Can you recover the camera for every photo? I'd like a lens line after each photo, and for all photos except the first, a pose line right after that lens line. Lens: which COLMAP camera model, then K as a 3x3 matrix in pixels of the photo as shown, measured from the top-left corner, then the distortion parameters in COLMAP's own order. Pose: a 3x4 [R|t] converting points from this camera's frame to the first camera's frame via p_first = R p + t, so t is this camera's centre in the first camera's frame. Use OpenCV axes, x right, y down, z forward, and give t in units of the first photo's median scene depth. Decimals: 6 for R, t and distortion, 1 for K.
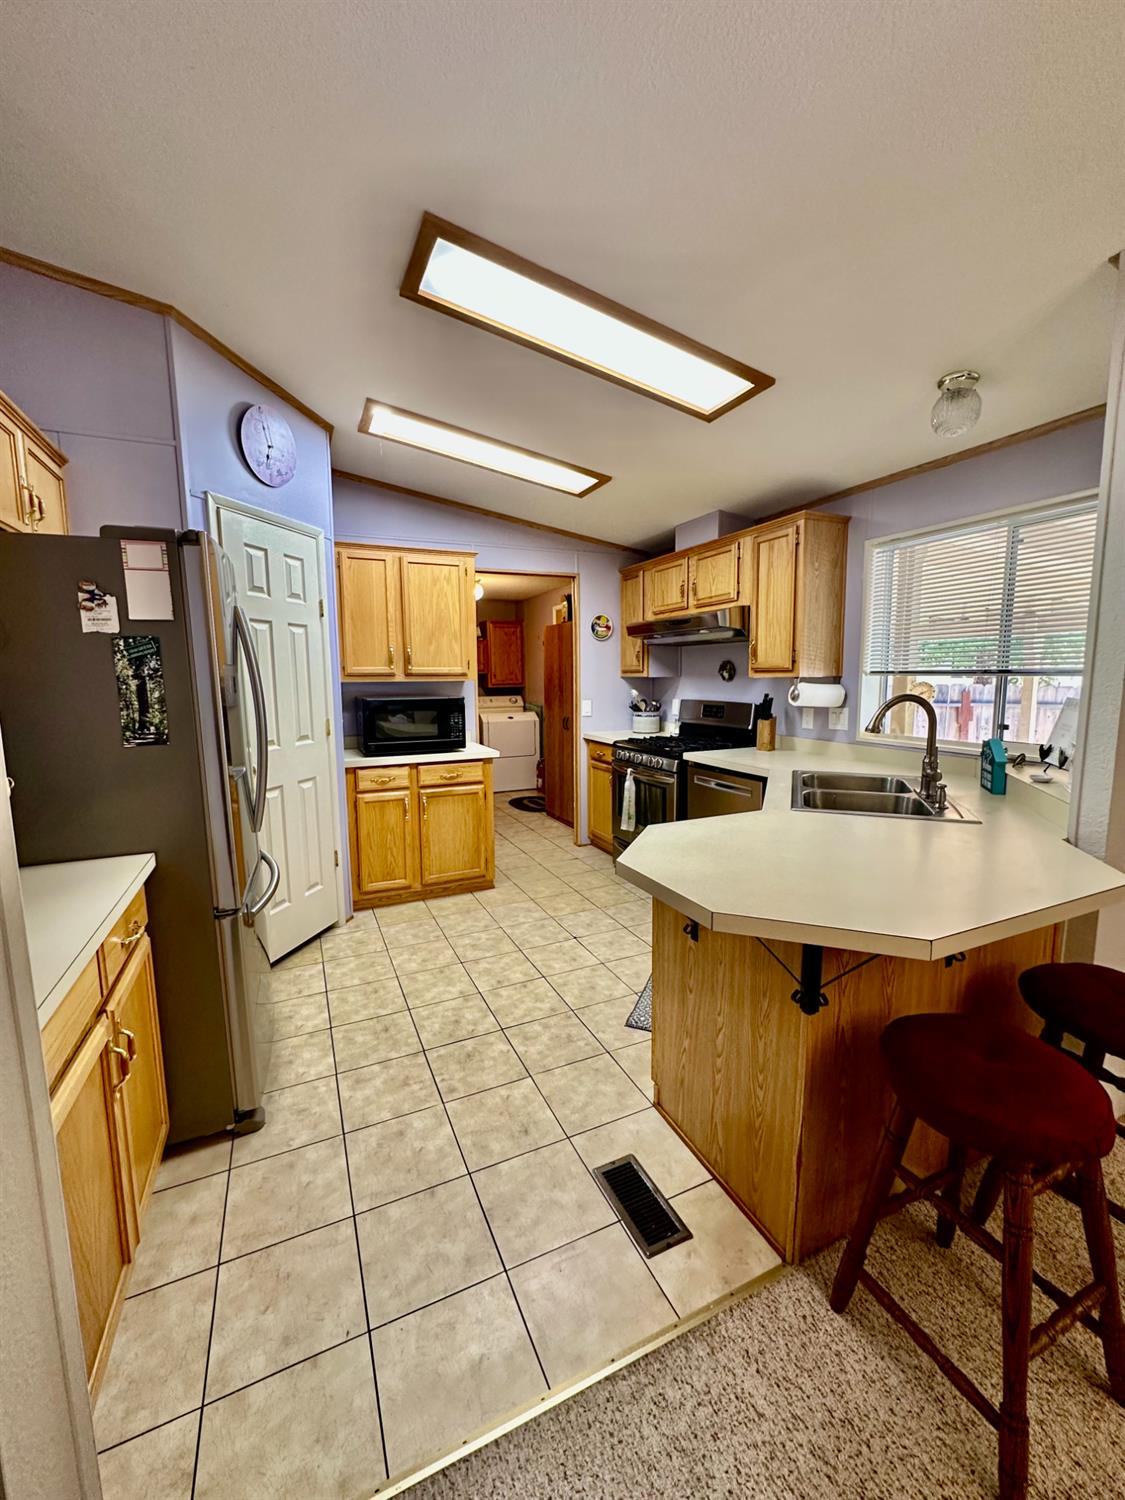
lens RADIAL K [[597.1, 0, 564.1], [0, 597.1, 747.8], [0, 0, 1]] dist [-0.003718, 0.000215]
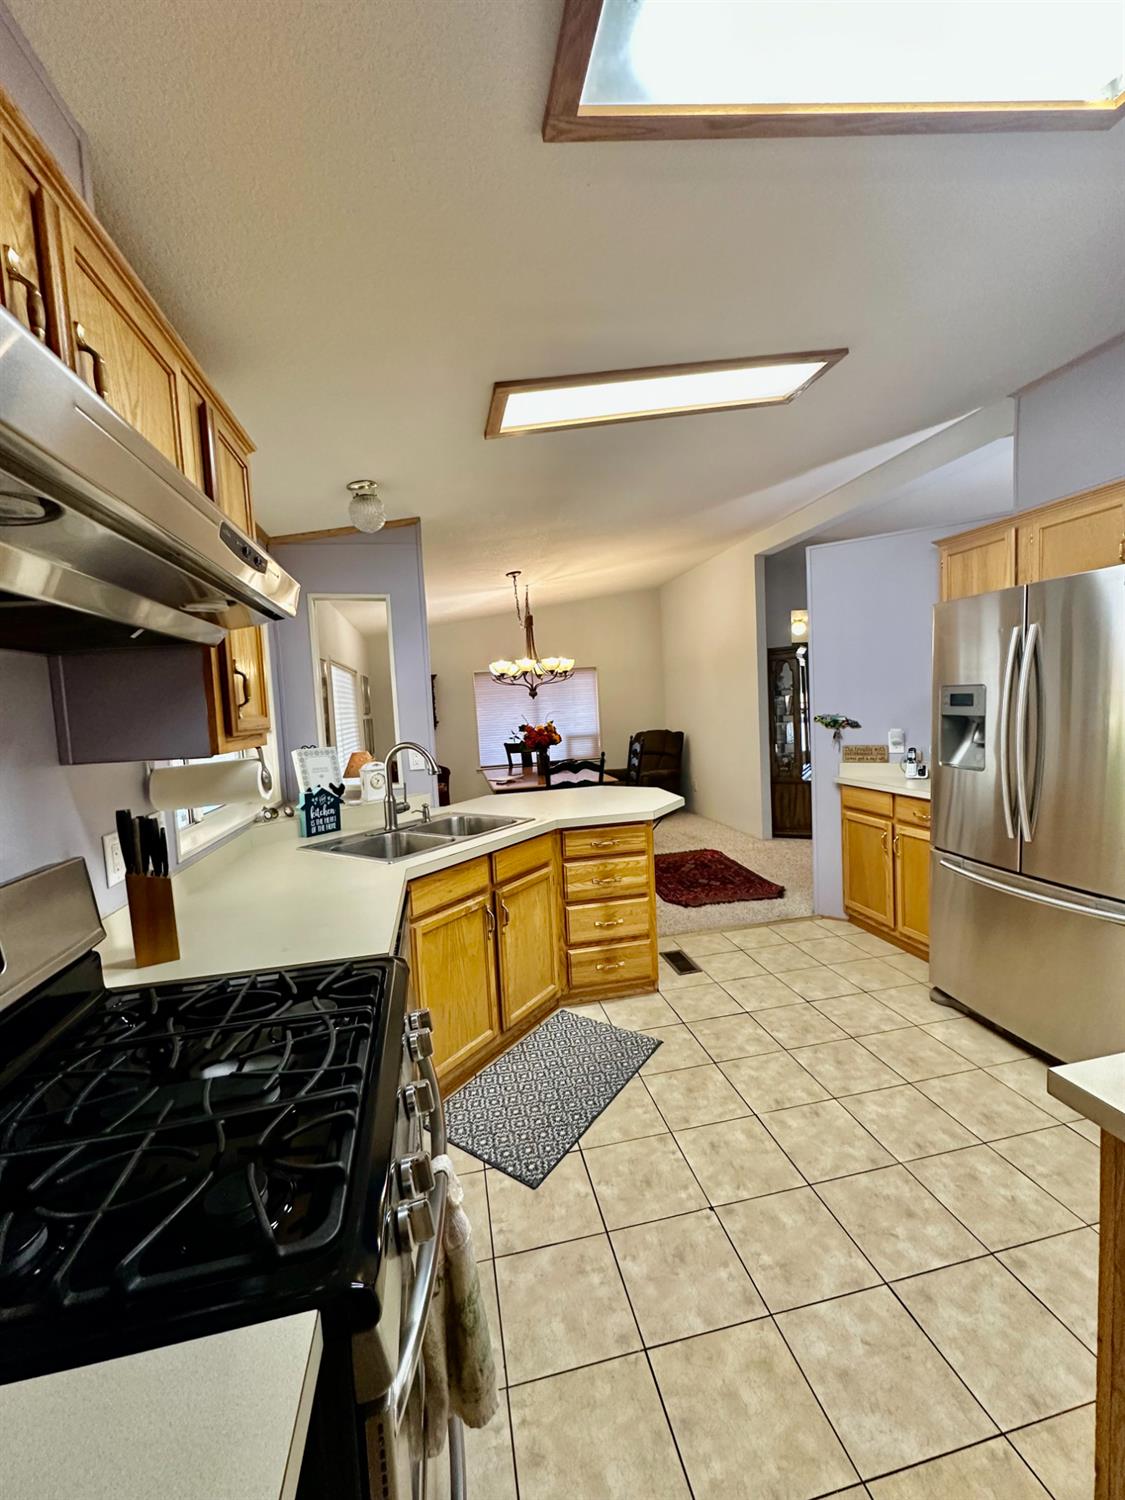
lens RADIAL K [[597.1, 0, 564.1], [0, 597.1, 747.8], [0, 0, 1]] dist [-0.003718, 0.000215]
pose [[-0.973591, 0.040038, 0.224763, 0.010786], [0.084744, 0.977543, 0.192945, -0.193531], [-0.211990, 0.206897, -0.955120, 1.439994]]
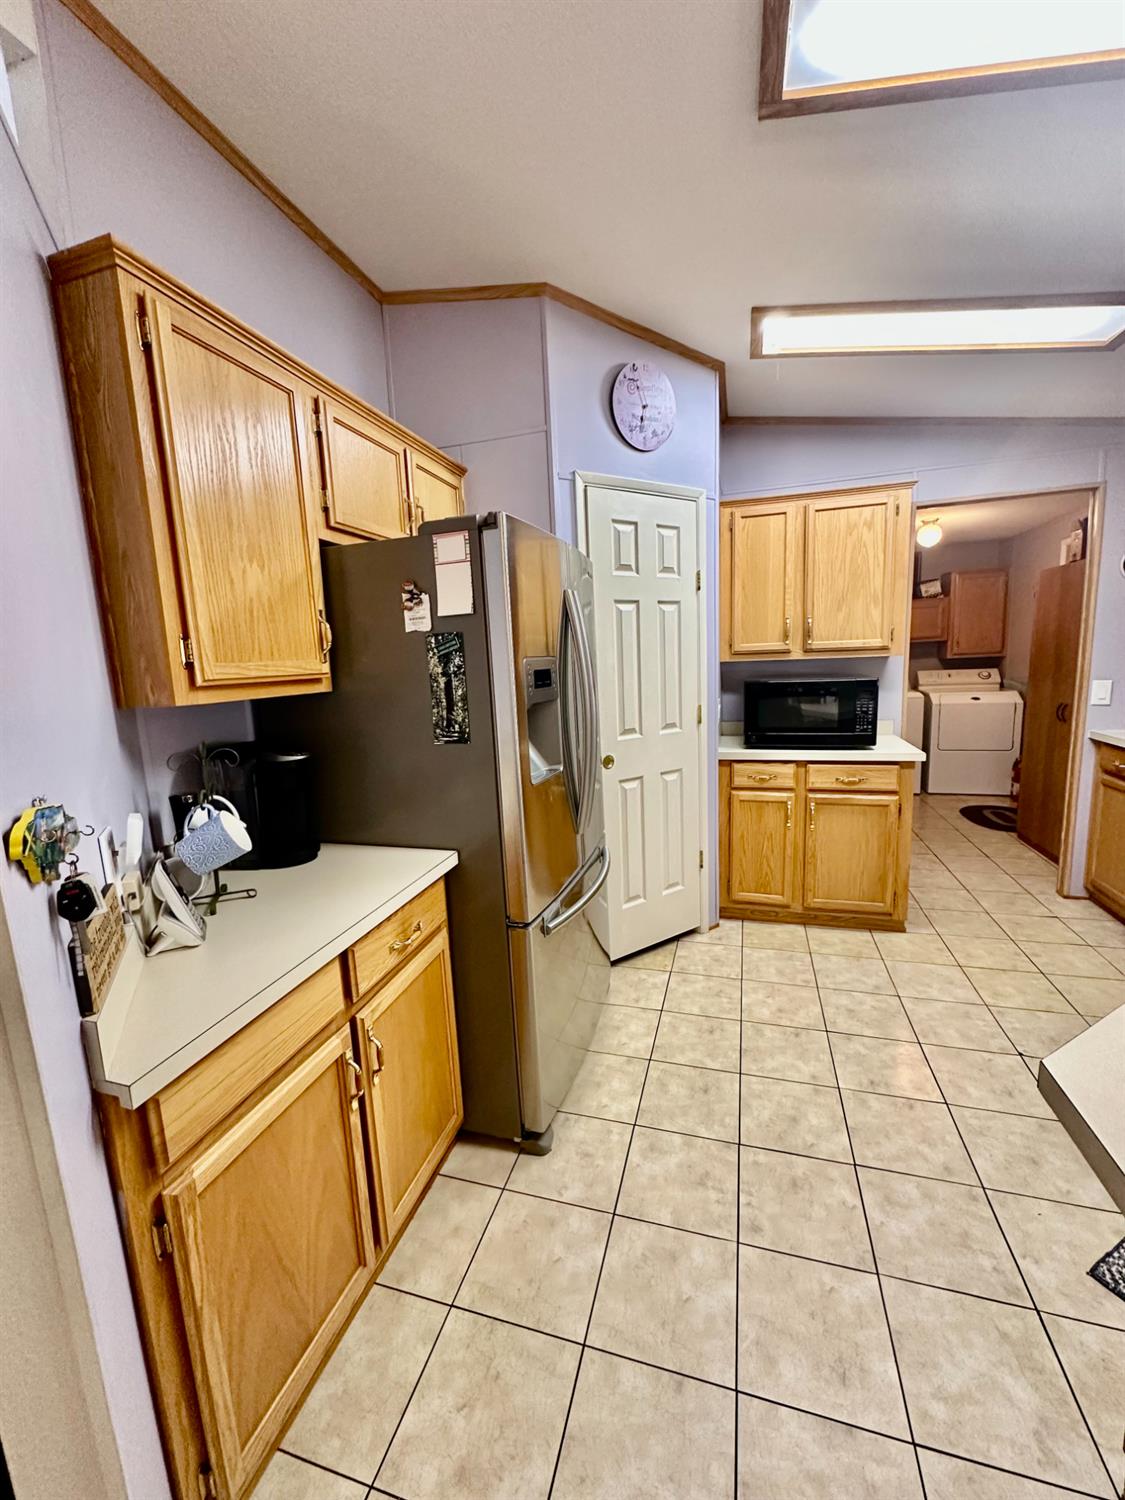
lens RADIAL K [[597.1, 0, 564.1], [0, 597.1, 747.8], [0, 0, 1]] dist [-0.003718, 0.000215]
pose [[0.749735, 0.079340, -0.656965, 0.045182], [-0.045136, 0.996606, 0.068848, -0.037116], [0.660197, -0.021965, 0.750771, 0.191513]]
